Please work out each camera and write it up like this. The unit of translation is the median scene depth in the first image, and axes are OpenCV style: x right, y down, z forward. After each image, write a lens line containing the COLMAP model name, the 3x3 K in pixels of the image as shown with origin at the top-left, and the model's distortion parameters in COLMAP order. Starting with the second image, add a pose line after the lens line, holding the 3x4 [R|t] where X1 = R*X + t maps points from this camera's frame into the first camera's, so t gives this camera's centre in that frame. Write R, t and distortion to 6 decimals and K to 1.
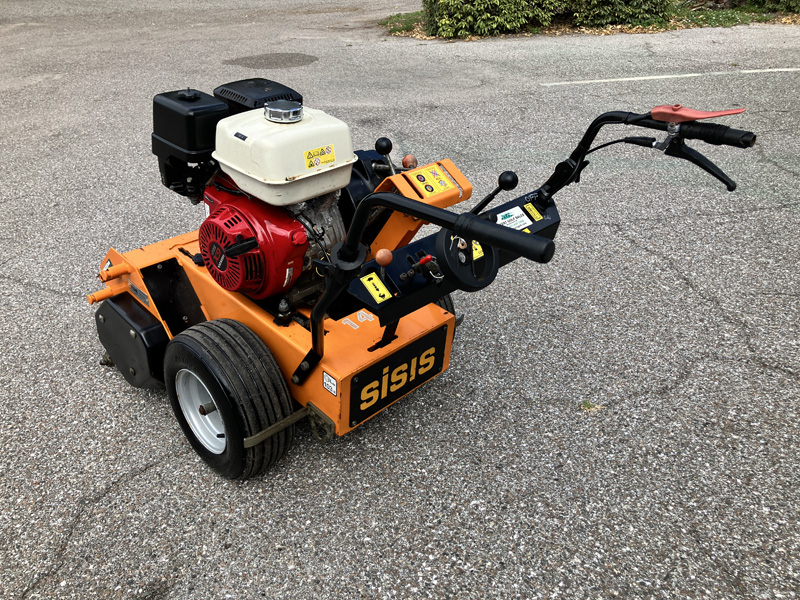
lens RADIAL K [[664.2, 0, 392.7], [0, 664.2, 297.0], [0, 0, 1]] dist [0.033548, -0.008206]
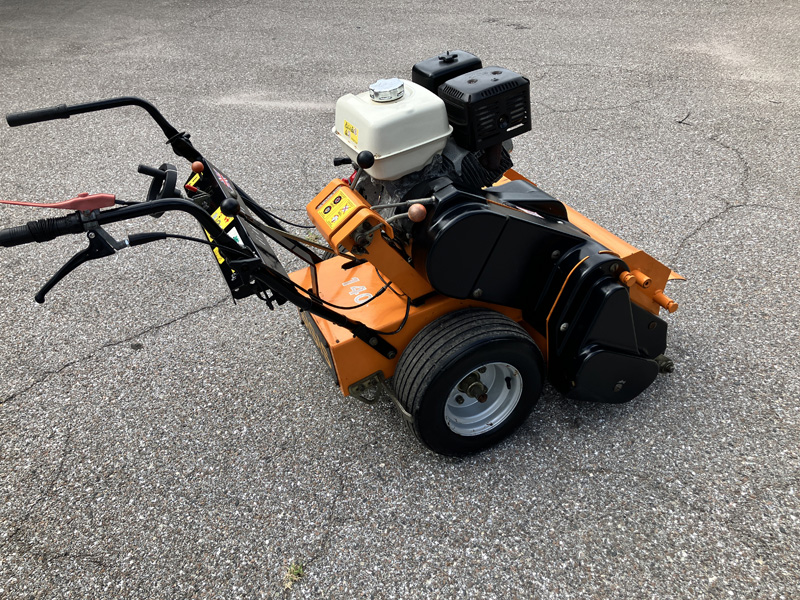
lens RADIAL K [[664.2, 0, 394.0], [0, 664.2, 304.6], [0, 0, 1]] dist [0.033548, -0.008206]
pose [[-0.358063, 0.558612, -0.748160, 0.830610], [-0.382800, 0.643021, 0.663316, -0.762253], [0.851619, 0.523905, -0.016405, 1.181563]]
